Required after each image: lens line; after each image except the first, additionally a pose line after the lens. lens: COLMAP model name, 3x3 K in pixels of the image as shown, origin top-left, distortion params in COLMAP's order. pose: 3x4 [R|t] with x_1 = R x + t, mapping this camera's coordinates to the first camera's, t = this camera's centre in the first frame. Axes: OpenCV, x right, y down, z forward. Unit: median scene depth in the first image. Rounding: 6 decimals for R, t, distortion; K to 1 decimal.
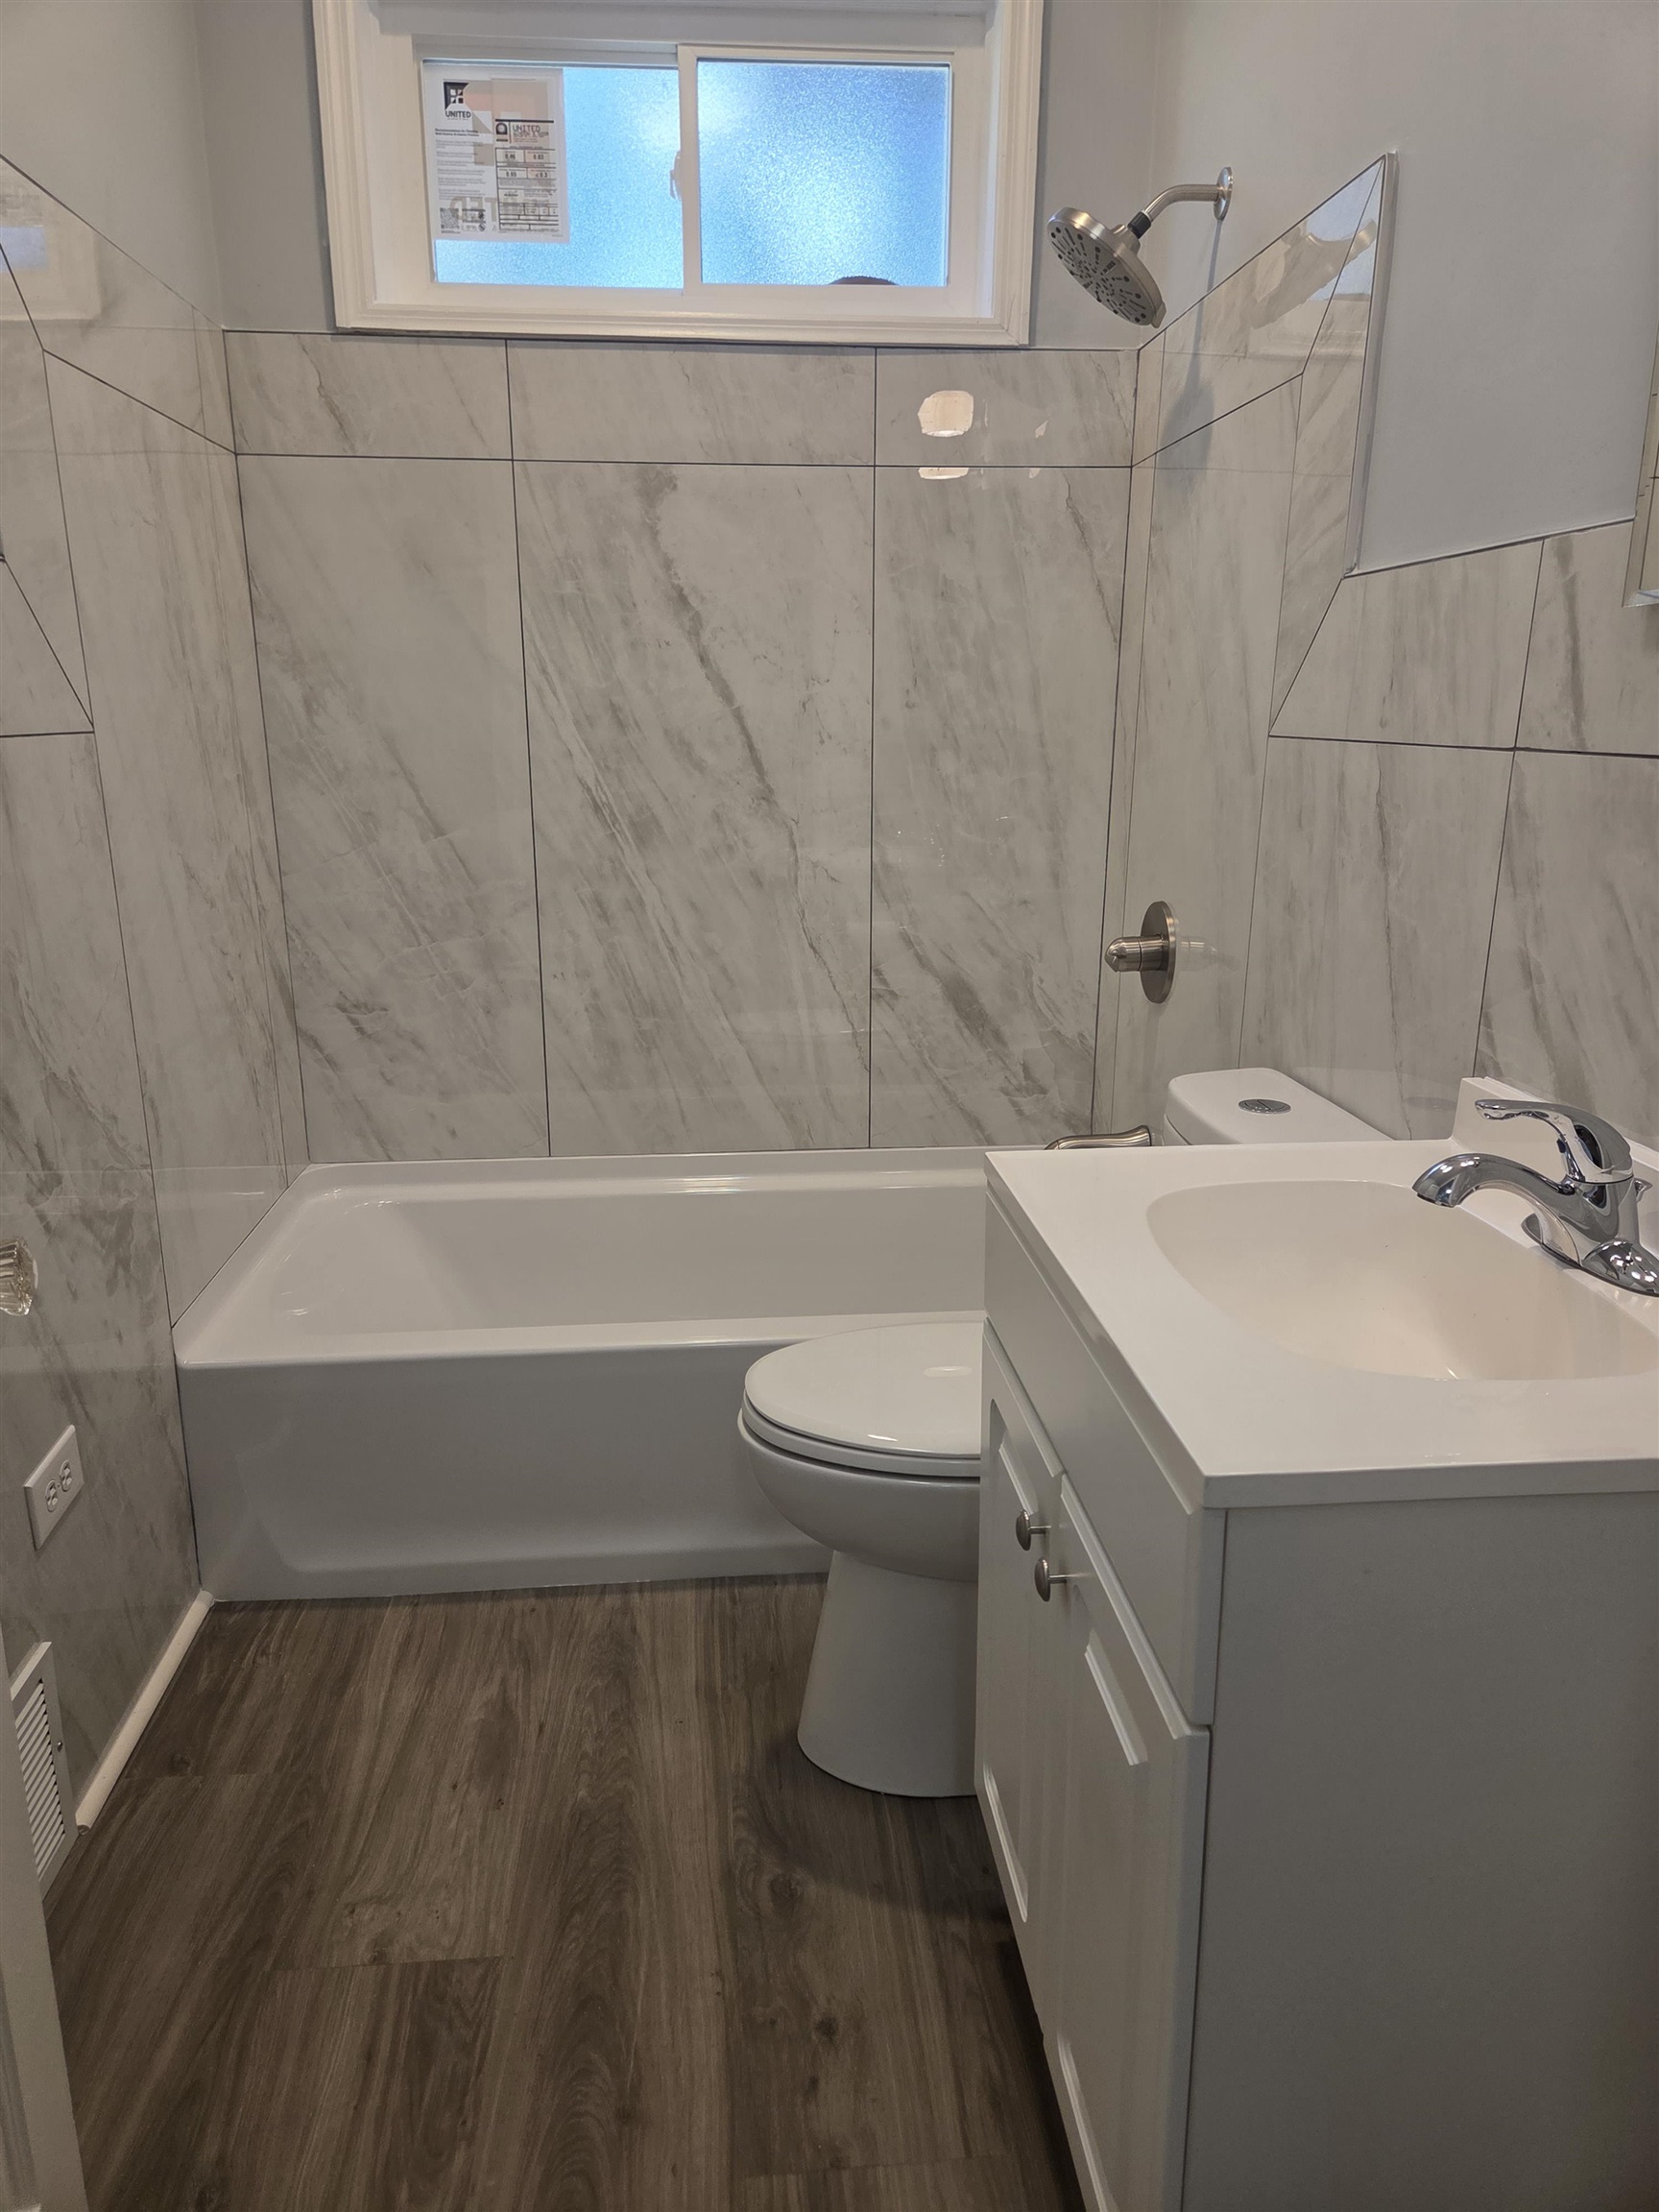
lens RADIAL K [[1458.6, 0, 837.4], [0, 1458.6, 1098.3], [0, 0, 1]] dist [0.087540, -0.079979]
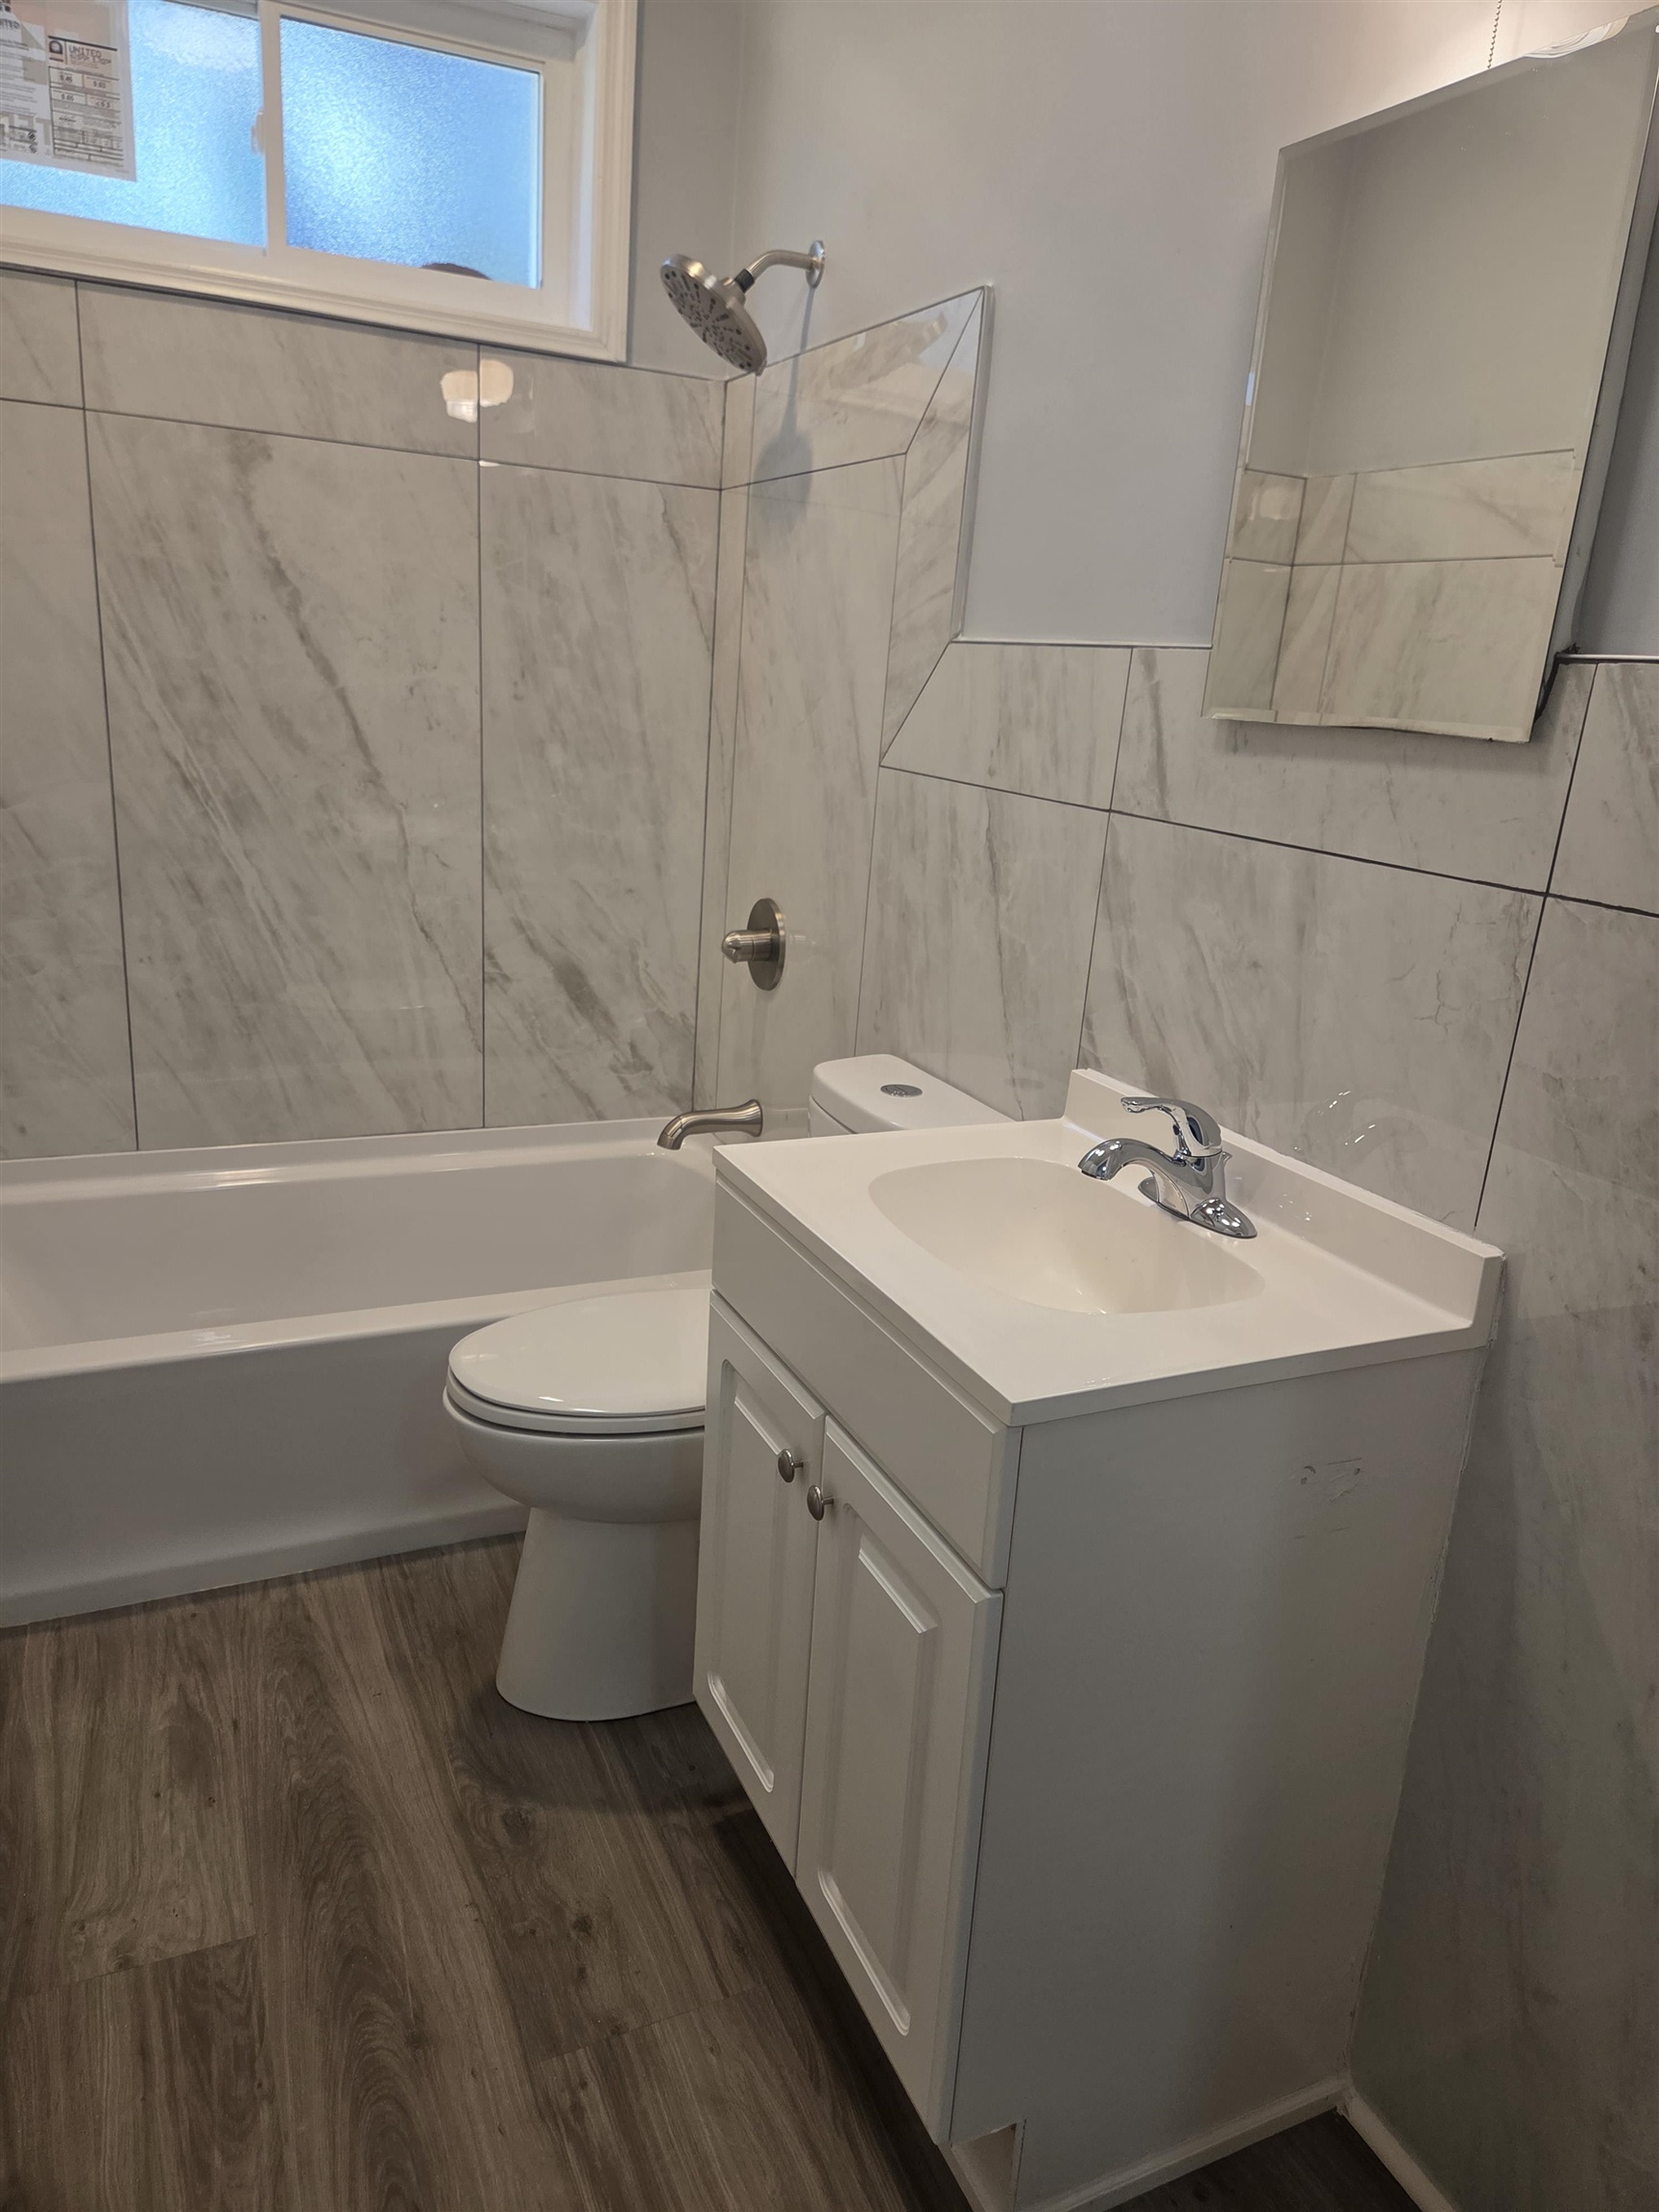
lens RADIAL K [[1472.4, 0, 829.5], [0, 1472.4, 1106.0], [0, 0, 1]] dist [0.087572, -0.080355]
pose [[0.938199, -0.035192, 0.344301, -0.141283], [0.020966, 0.998769, 0.044954, -0.029823], [-0.345460, -0.034957, 0.937782, -0.076025]]
